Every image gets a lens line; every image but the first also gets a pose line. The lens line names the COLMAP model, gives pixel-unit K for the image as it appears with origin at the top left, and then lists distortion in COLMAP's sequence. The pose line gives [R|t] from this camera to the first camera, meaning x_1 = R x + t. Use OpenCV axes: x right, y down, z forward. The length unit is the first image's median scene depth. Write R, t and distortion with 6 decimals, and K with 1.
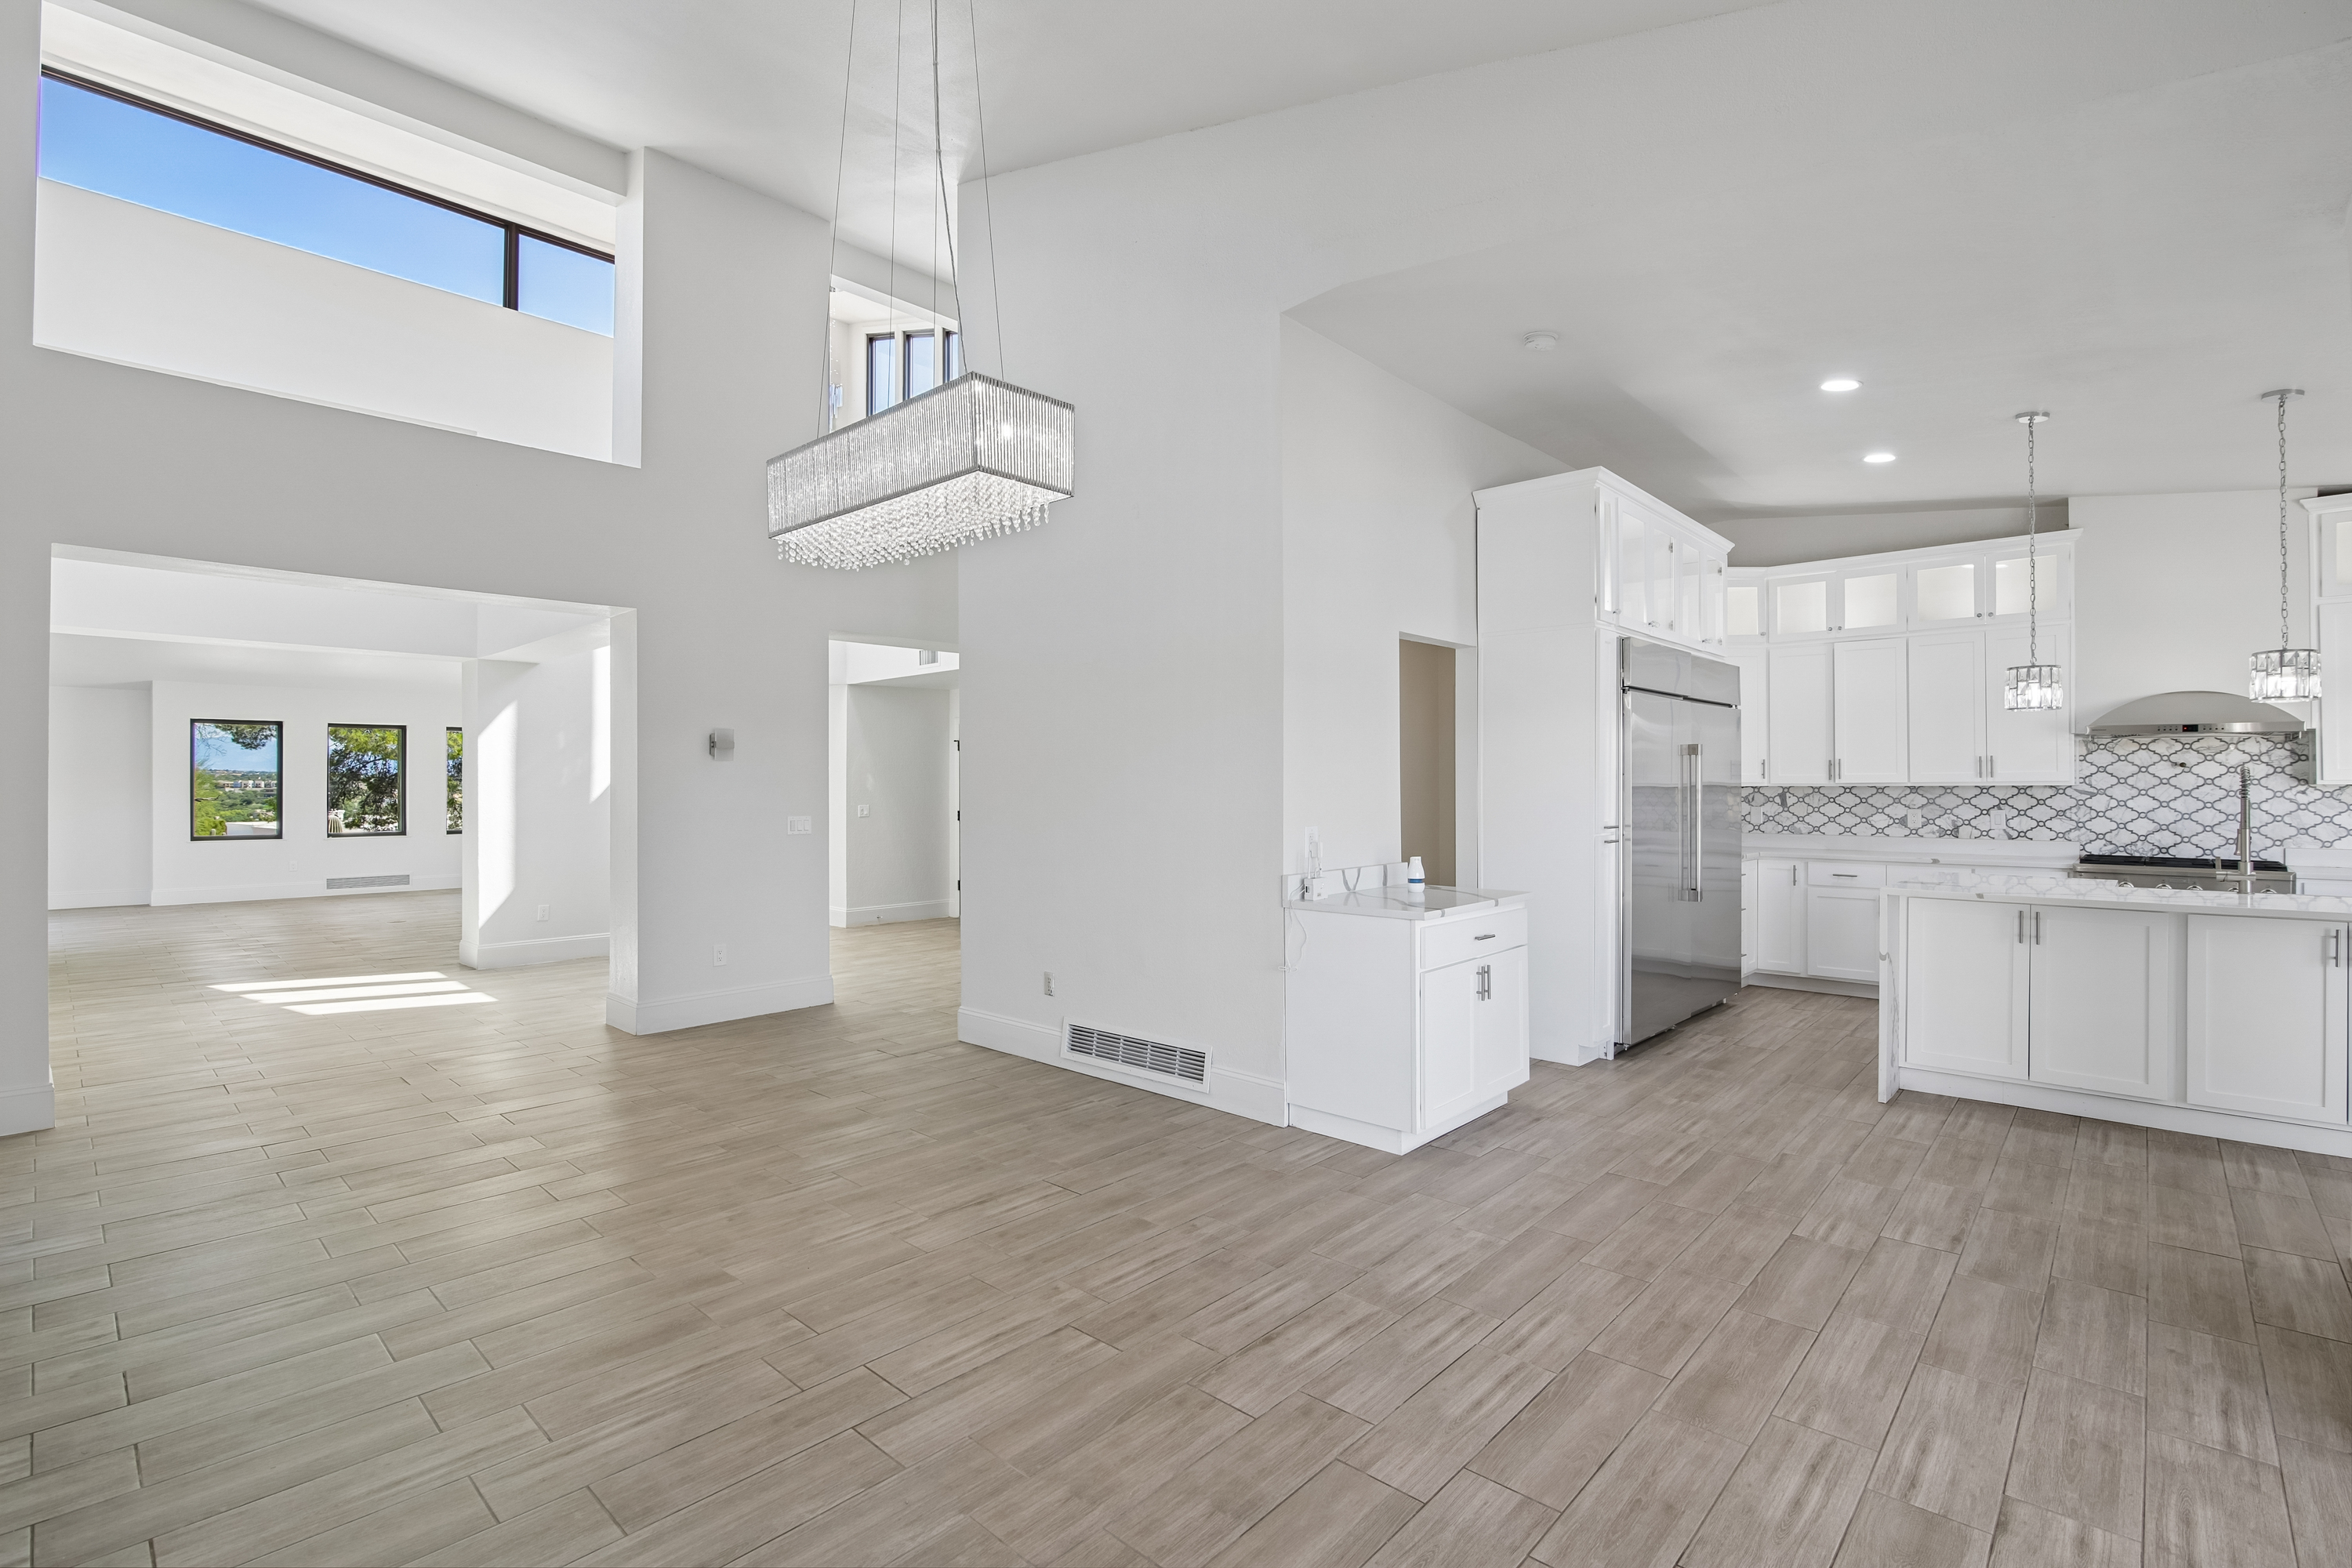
lens RADIAL K [[1074.6, 0, 1183.3], [0, 1074.6, 802.6], [0, 0, 1]] dist [-0.018748, 0.001486]
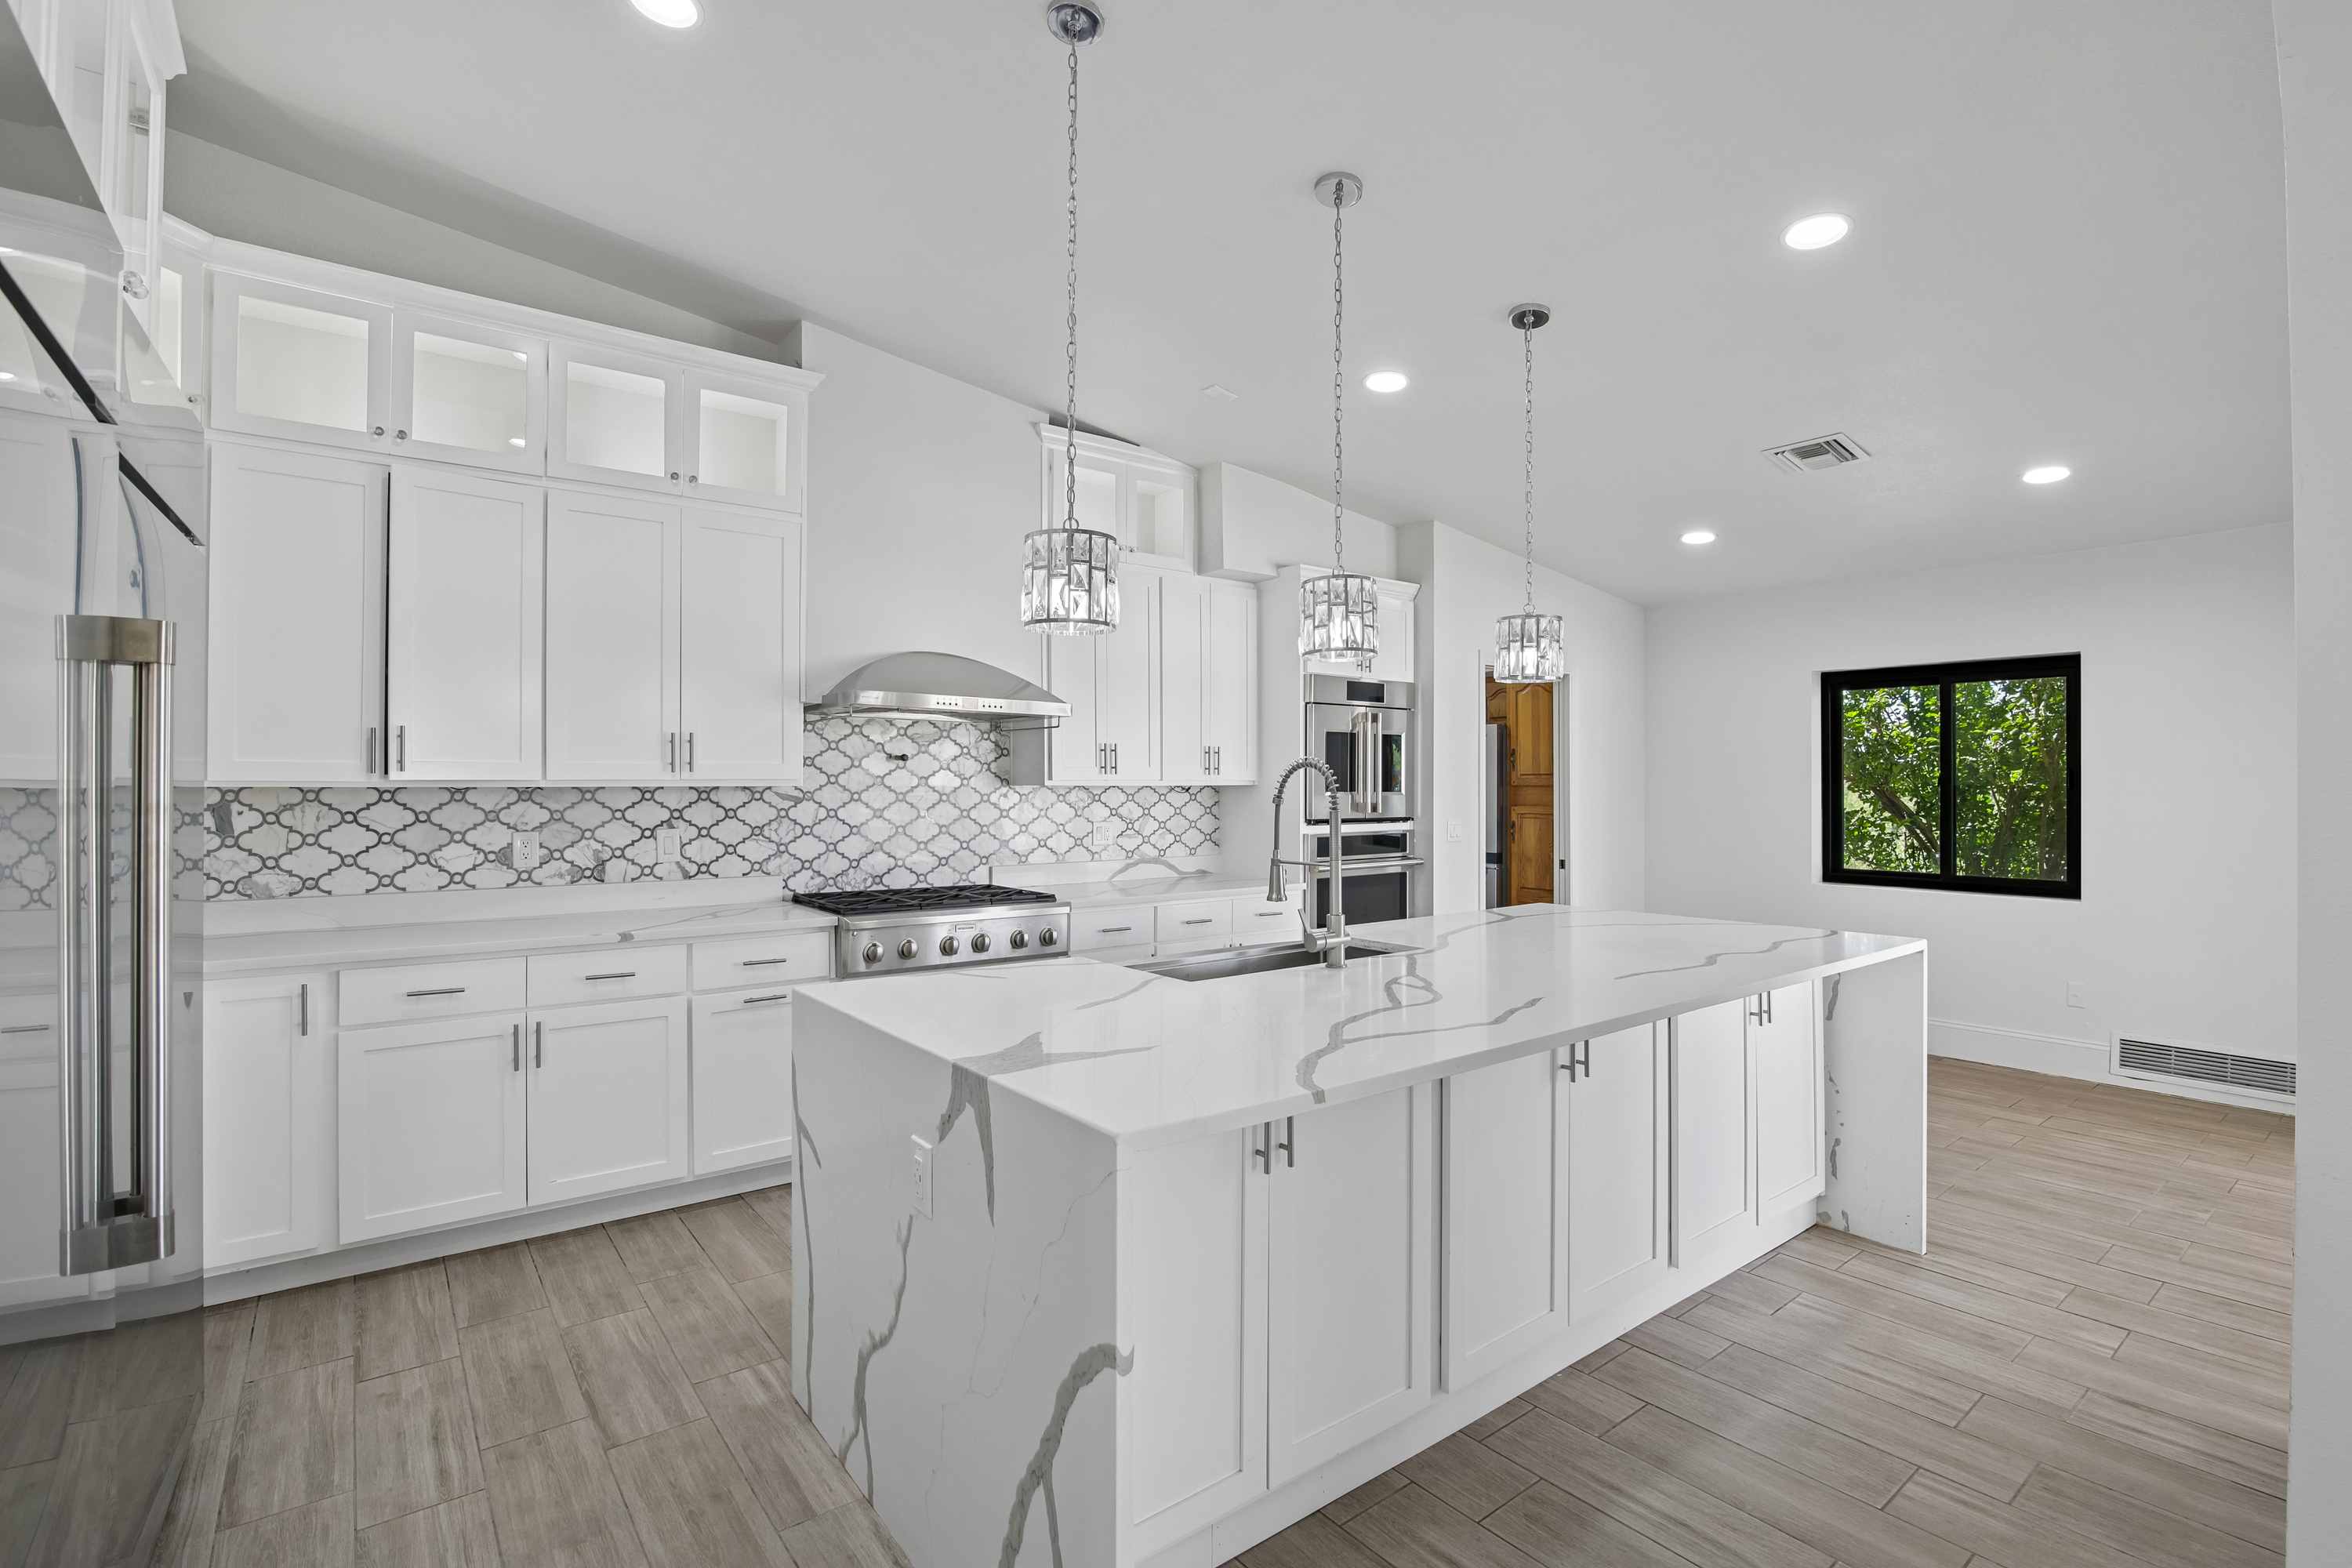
lens RADIAL K [[1074.6, 0, 1184.1], [0, 1074.6, 760.1], [0, 0, 1]] dist [-0.018748, 0.001486]
pose [[0.189165, 0.027812, 0.981551, 0.360481], [0.016156, 0.999375, -0.031431, -0.010737], [-0.981812, 0.021804, 0.188598, 0.884994]]
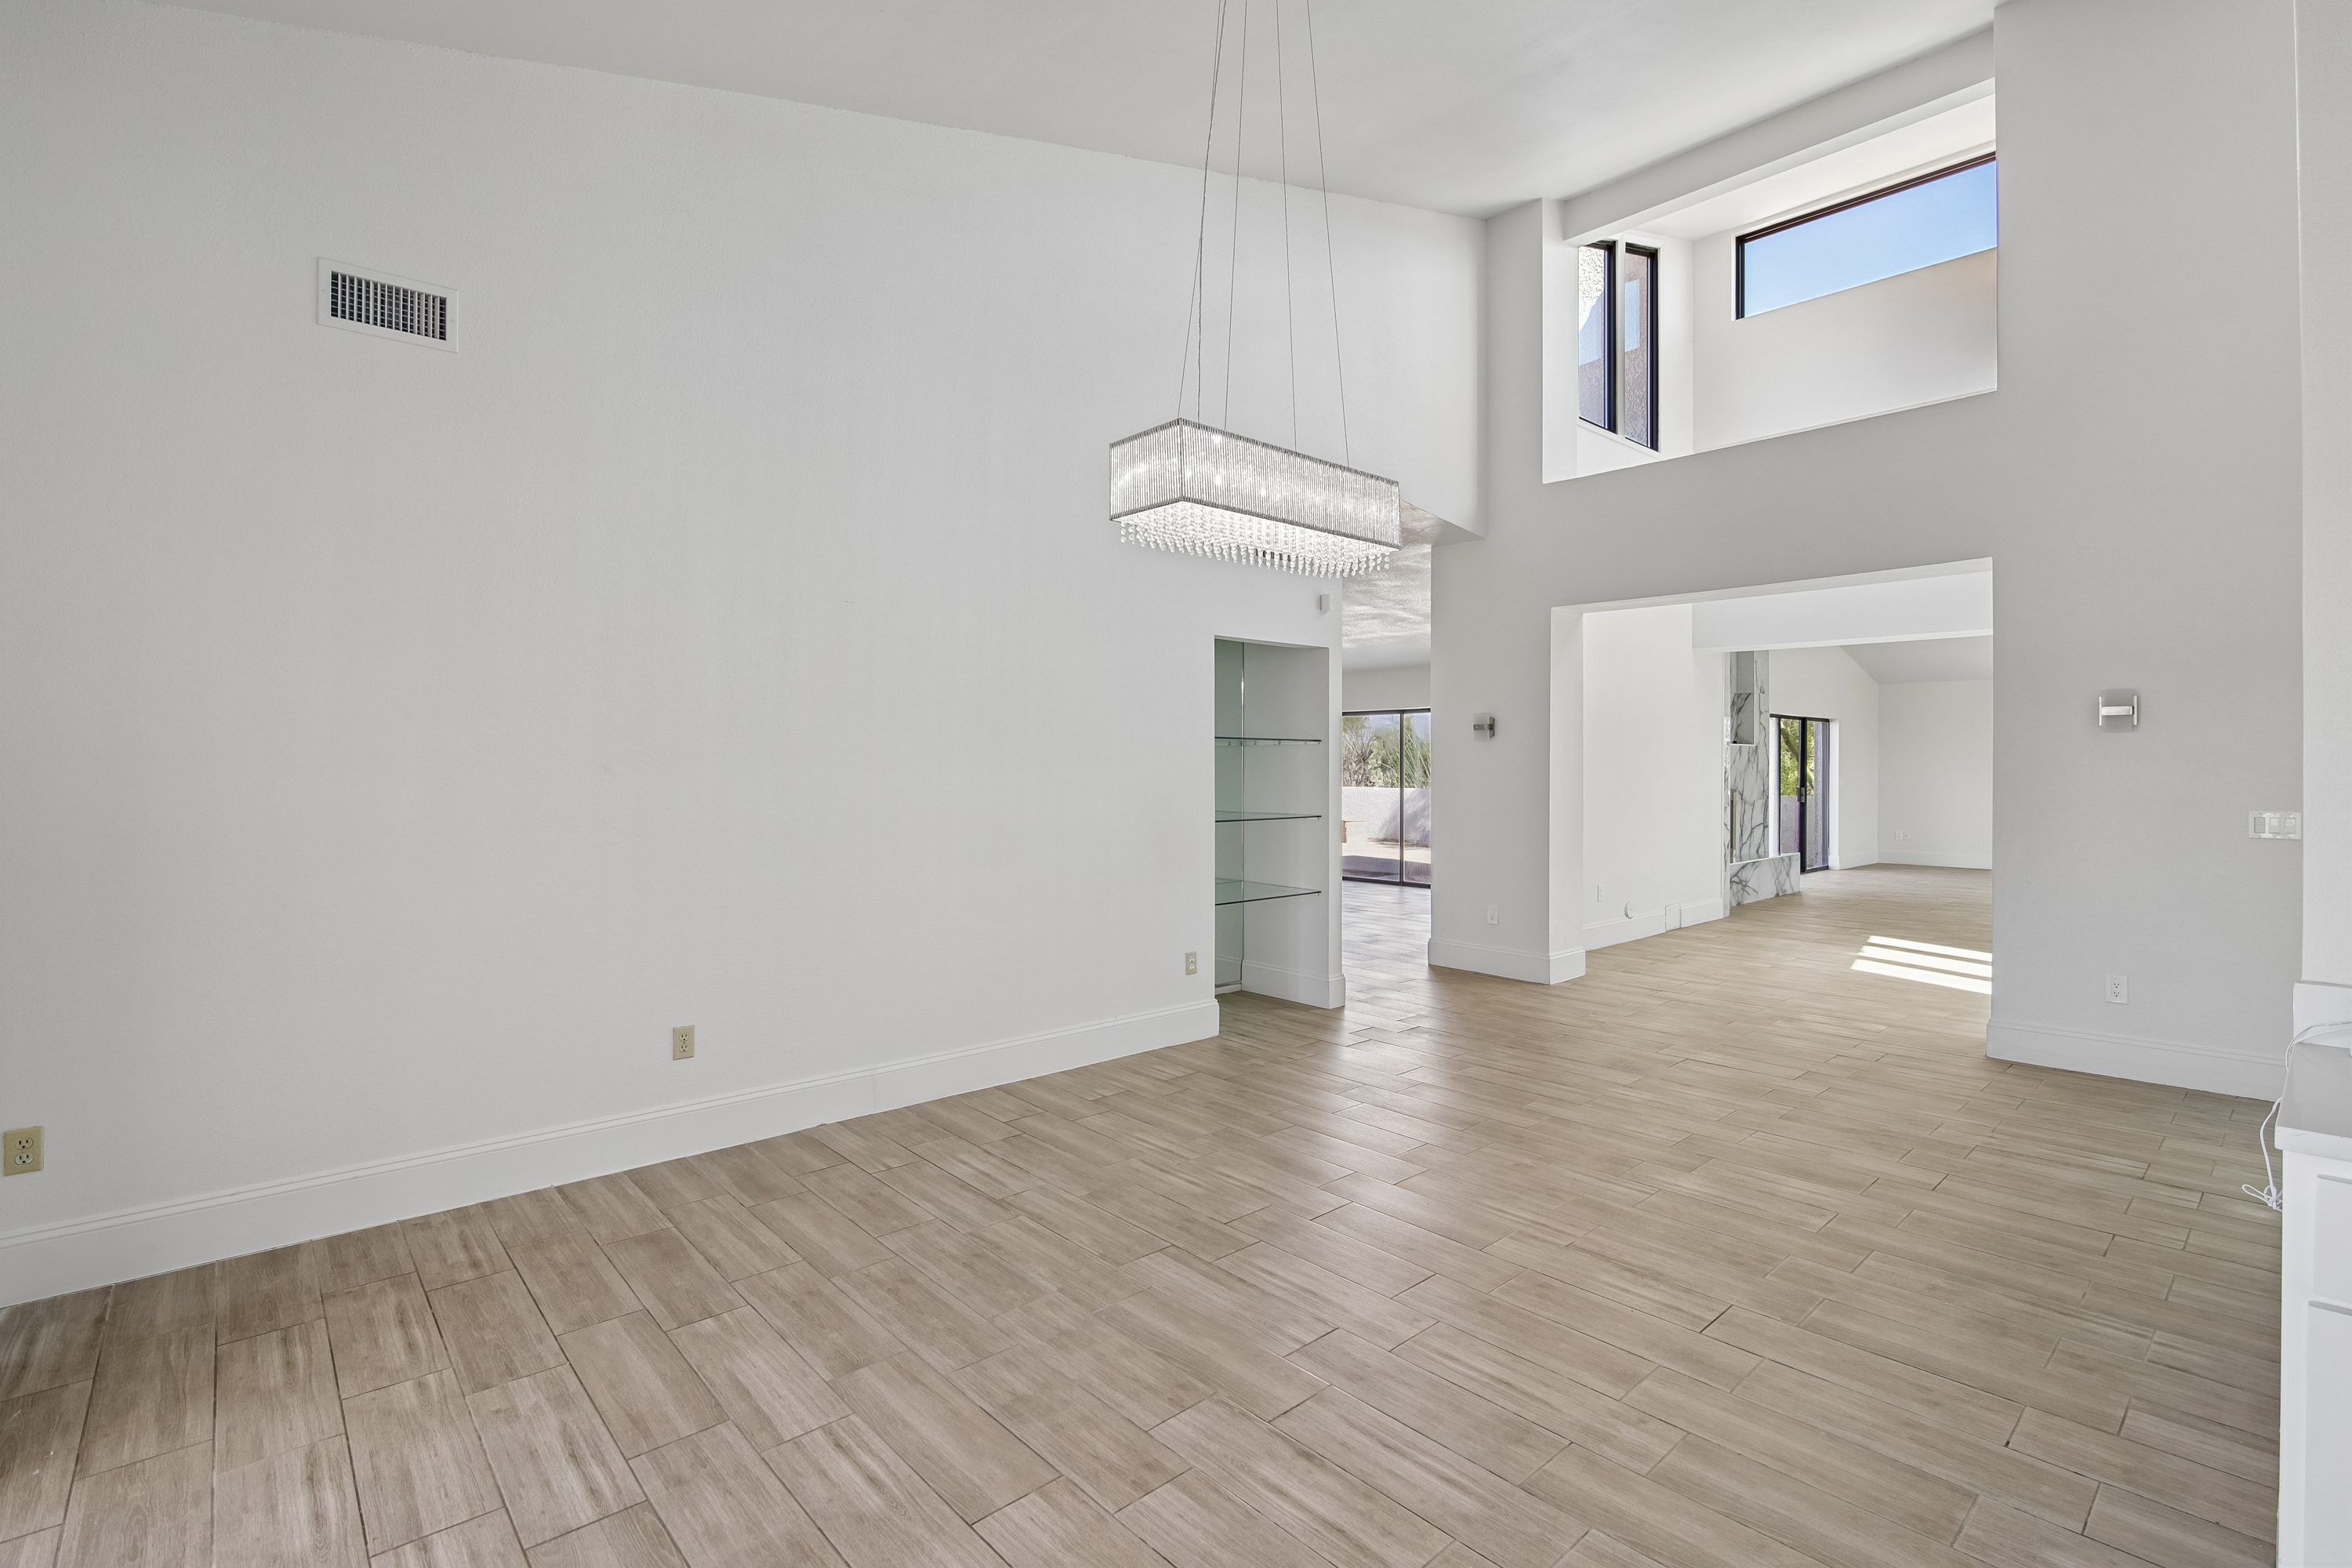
lens RADIAL K [[1074.6, 0, 1183.8], [0, 1074.6, 785.9], [0, 0, 1]] dist [-0.018748, 0.001486]
pose [[-0.090831, 0.022884, -0.995603, 0.500974], [-0.016033, 0.999573, 0.024438, -0.011098], [0.995737, 0.018182, -0.090426, 0.555978]]
